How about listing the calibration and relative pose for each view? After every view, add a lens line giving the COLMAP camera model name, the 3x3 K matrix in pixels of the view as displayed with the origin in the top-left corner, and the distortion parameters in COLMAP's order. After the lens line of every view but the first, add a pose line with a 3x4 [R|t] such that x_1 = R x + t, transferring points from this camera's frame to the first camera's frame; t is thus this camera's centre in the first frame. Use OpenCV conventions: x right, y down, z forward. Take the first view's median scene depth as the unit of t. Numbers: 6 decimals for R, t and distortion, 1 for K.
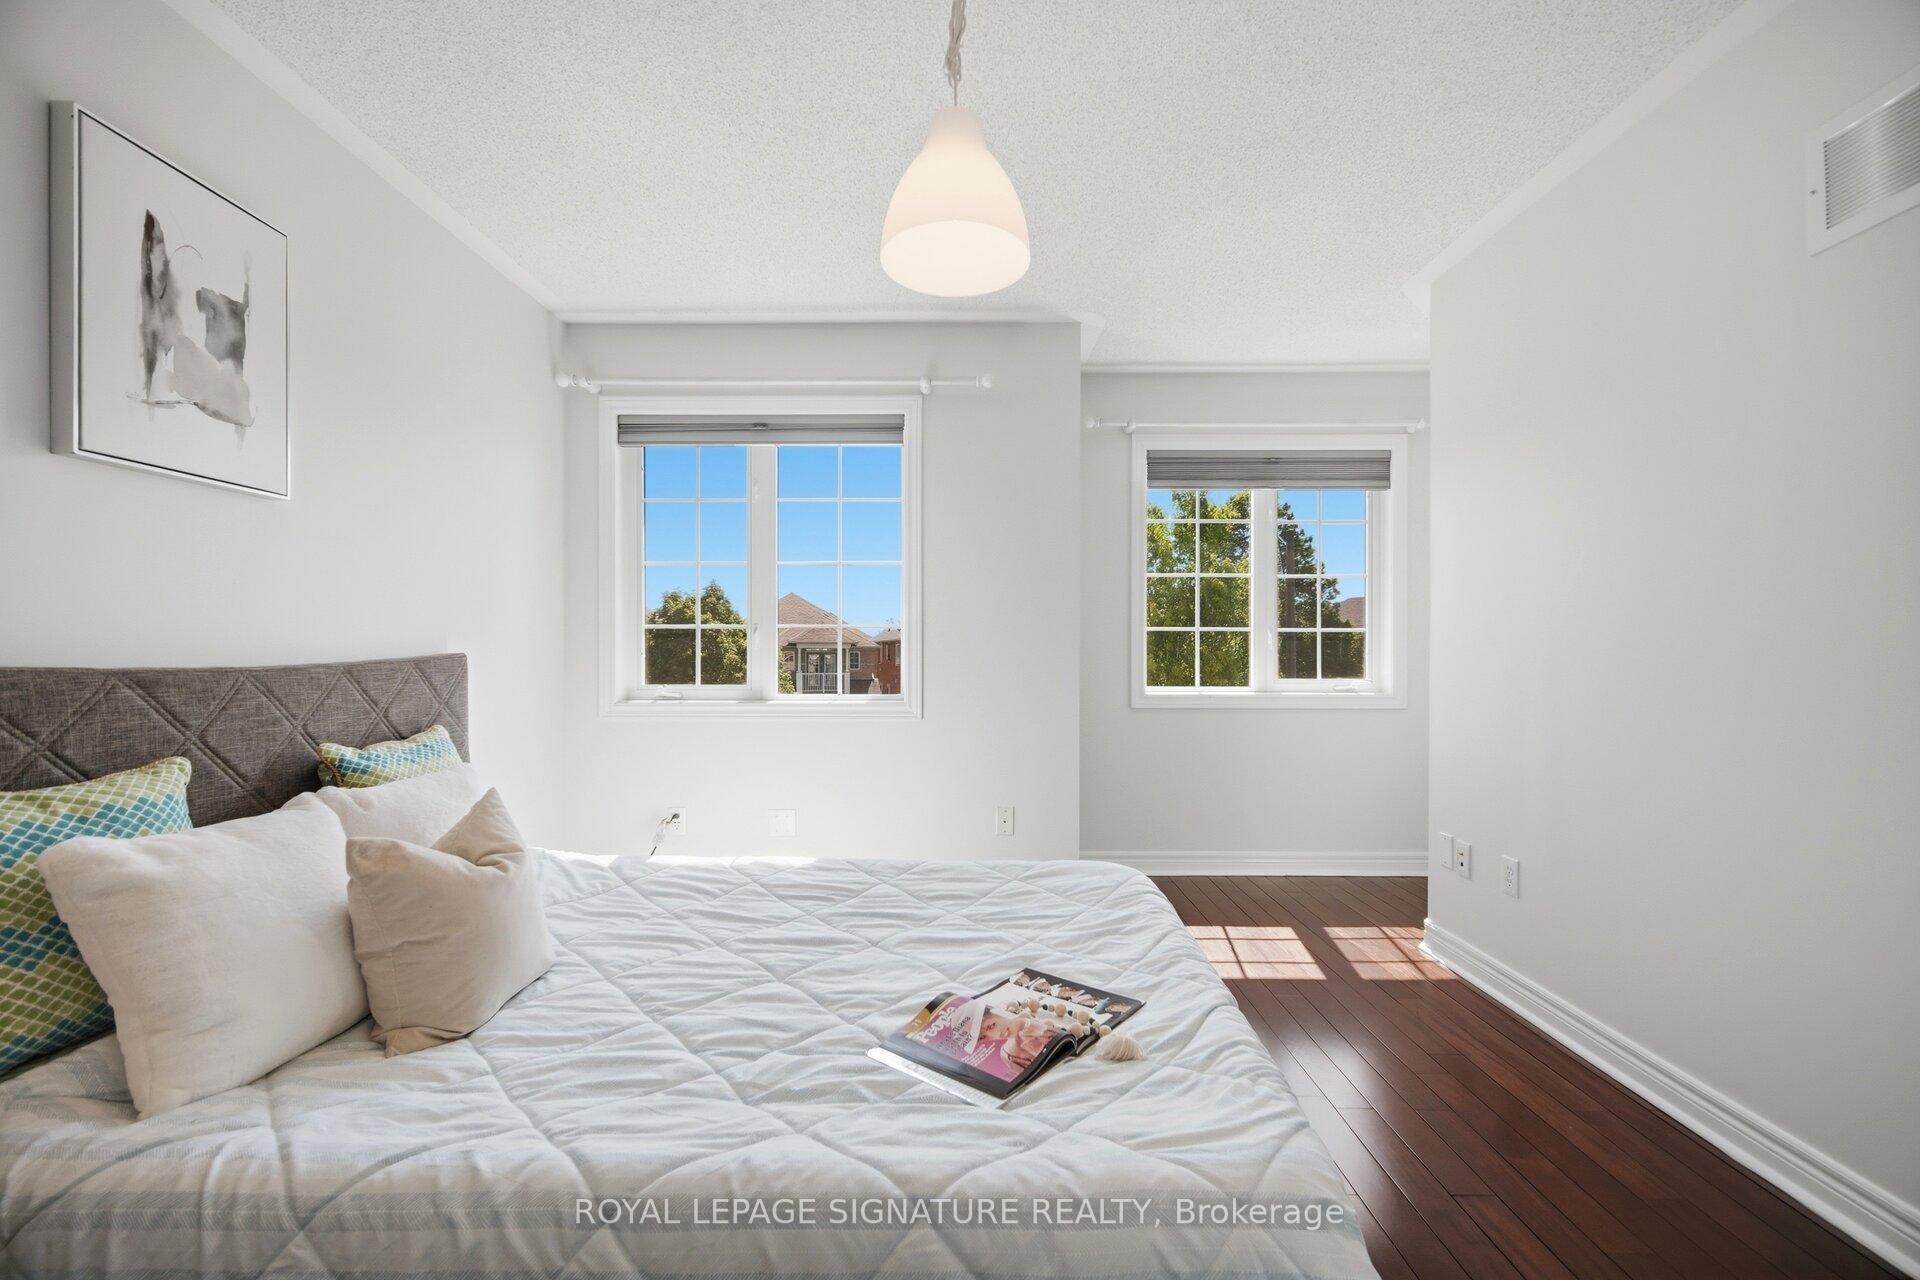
lens RADIAL K [[770.3, 0, 961.7], [0, 770.3, 644.9], [0, 0, 1]] dist [0.002094, -0.000563]
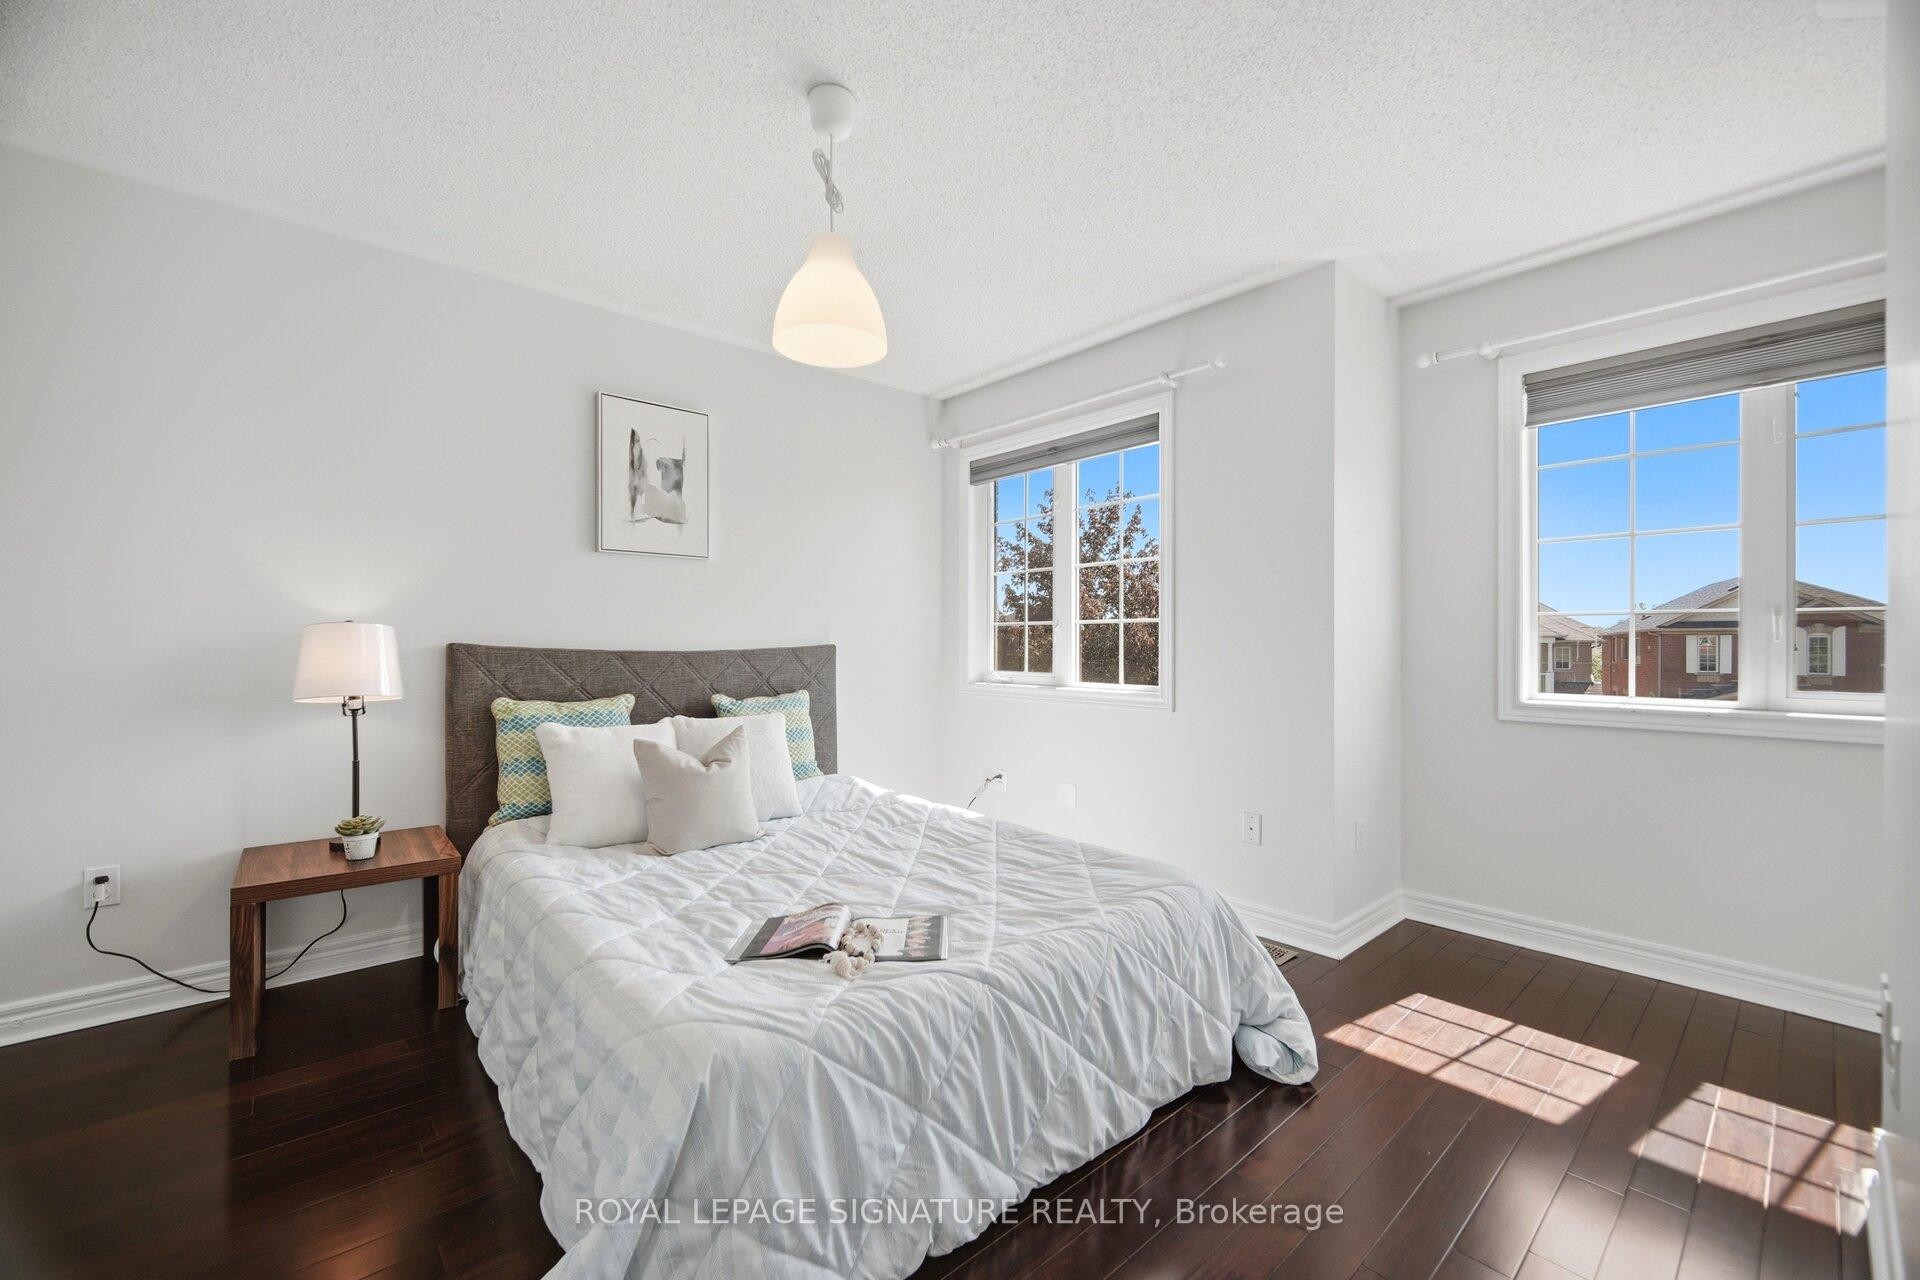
lens RADIAL K [[770.3, 0, 989.6], [0, 770.3, 639.3], [0, 0, 1]] dist [0.002094, -0.000563]
pose [[0.686253, -0.000833, -0.727363, 0.959760], [0.001647, 0.999999, 0.000409, 0.000617], [0.727361, -0.001479, 0.686253, 0.247266]]
